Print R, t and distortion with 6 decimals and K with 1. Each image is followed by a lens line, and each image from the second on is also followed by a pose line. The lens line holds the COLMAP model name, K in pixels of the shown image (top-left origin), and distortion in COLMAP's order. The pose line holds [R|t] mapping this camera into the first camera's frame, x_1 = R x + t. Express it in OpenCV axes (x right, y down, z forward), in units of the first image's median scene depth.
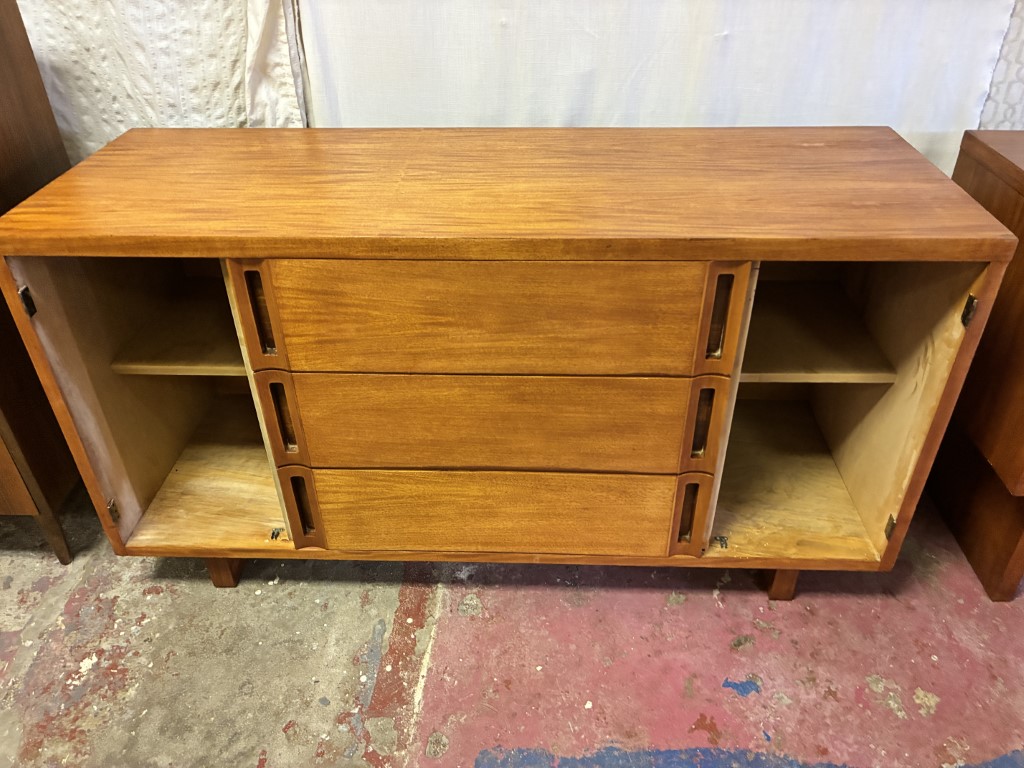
lens RADIAL K [[791.1, 0, 518.4], [0, 791.1, 371.6], [0, 0, 1]] dist [0.043827, -0.060338]
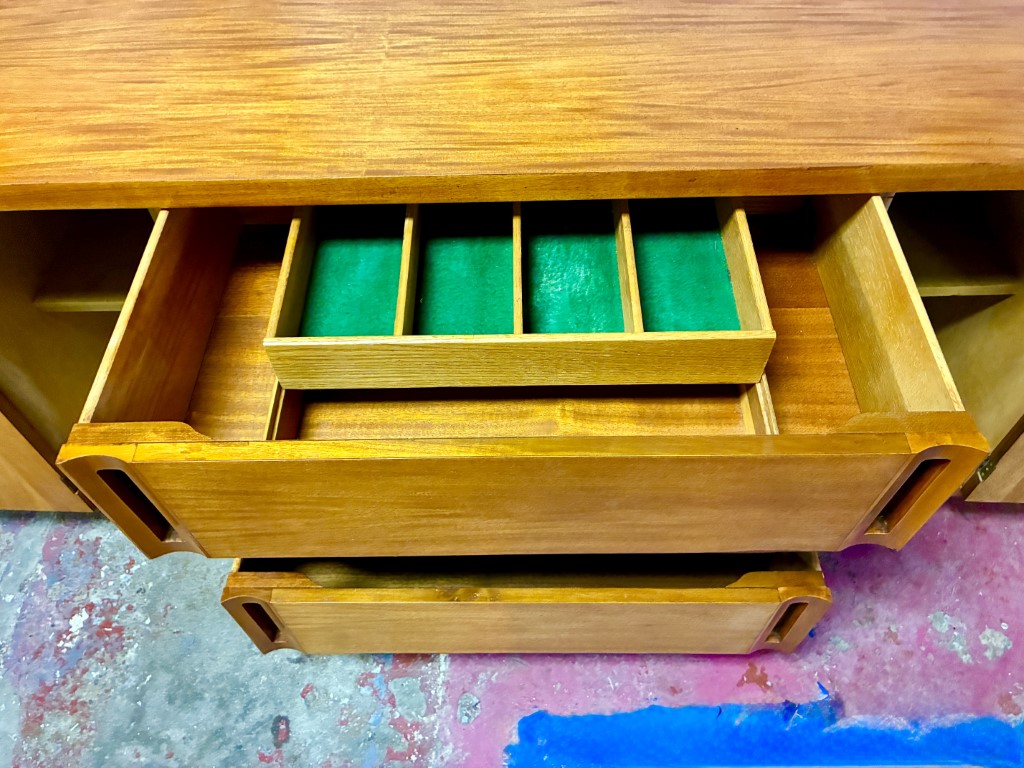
lens RADIAL K [[791.1, 0, 508.6], [0, 791.1, 383.7], [0, 0, 1]] dist [0.043827, -0.060338]
pose [[0.999573, -0.029064, 0.002893, -0.043787], [0.026804, 0.952153, 0.304445, -0.161462], [-0.011603, -0.304238, 0.952525, 0.213371]]
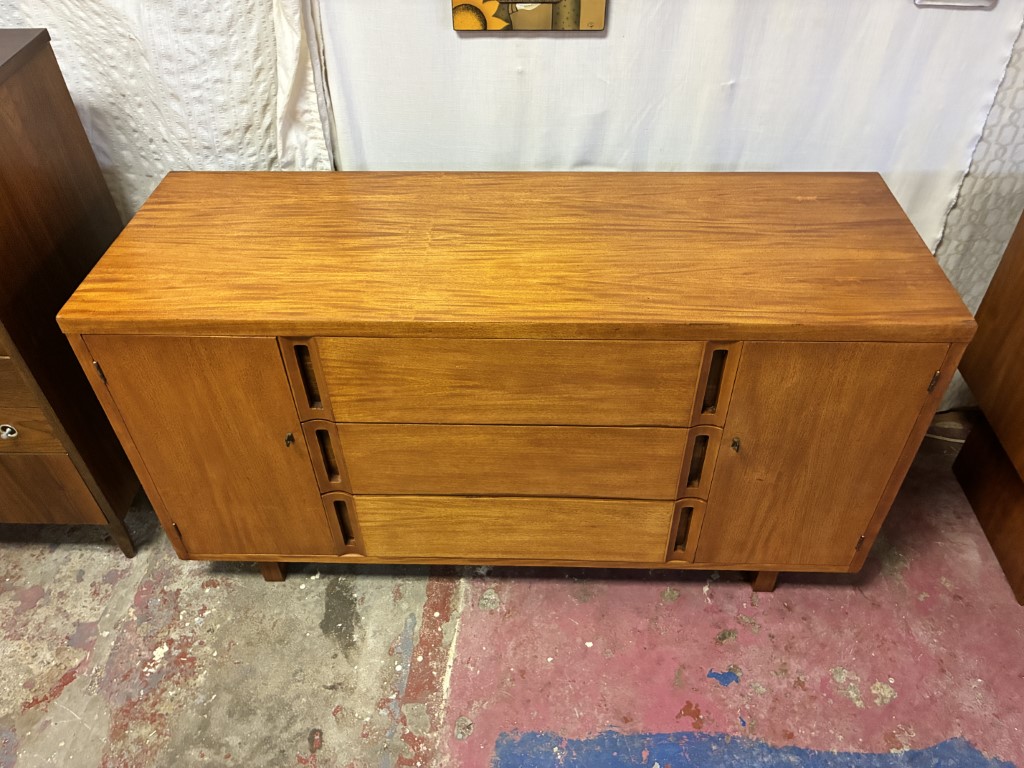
lens RADIAL K [[791.1, 0, 515.4], [0, 791.1, 375.9], [0, 0, 1]] dist [0.043827, -0.060338]
pose [[0.999975, 0.002749, -0.006554, -0.017977], [-0.001918, 0.992325, 0.123643, -0.181454], [0.006843, -0.123627, 0.992305, -0.099068]]
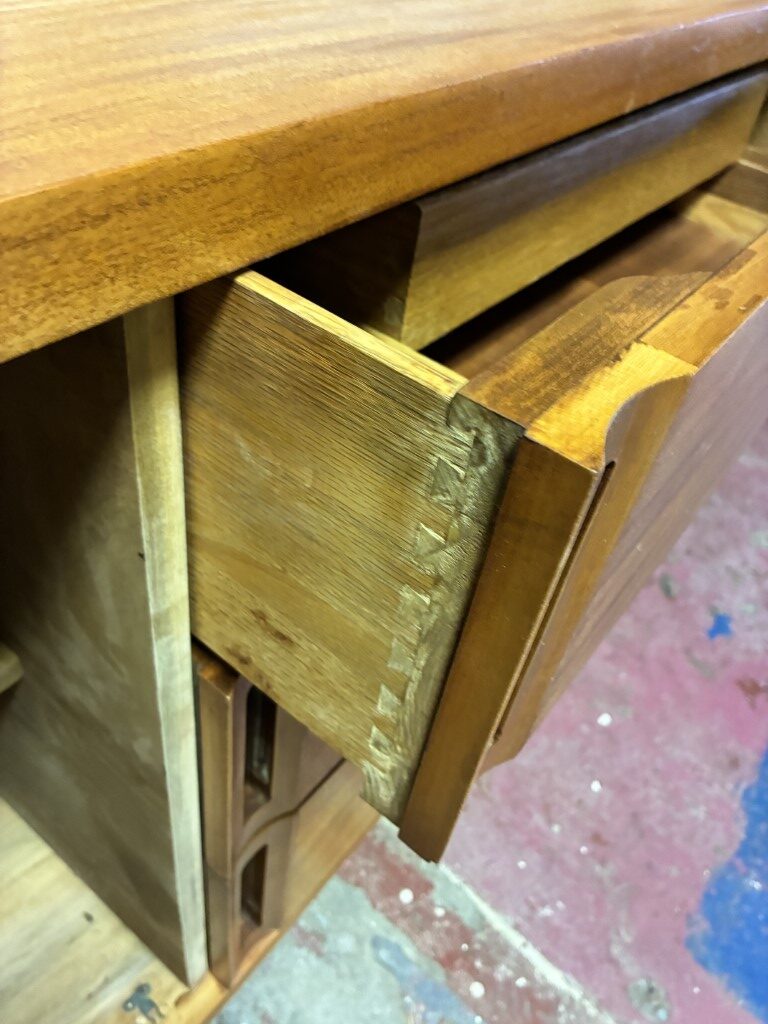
lens RADIAL K [[791.1, 0, 404.1], [0, 791.1, 505.2], [0, 0, 1]] dist [0.043827, -0.060338]
pose [[0.574303, -0.485474, 0.659160, -0.390902], [0.330391, 0.874149, 0.355957, -0.118354], [-0.749011, 0.013353, 0.662422, 0.687376]]
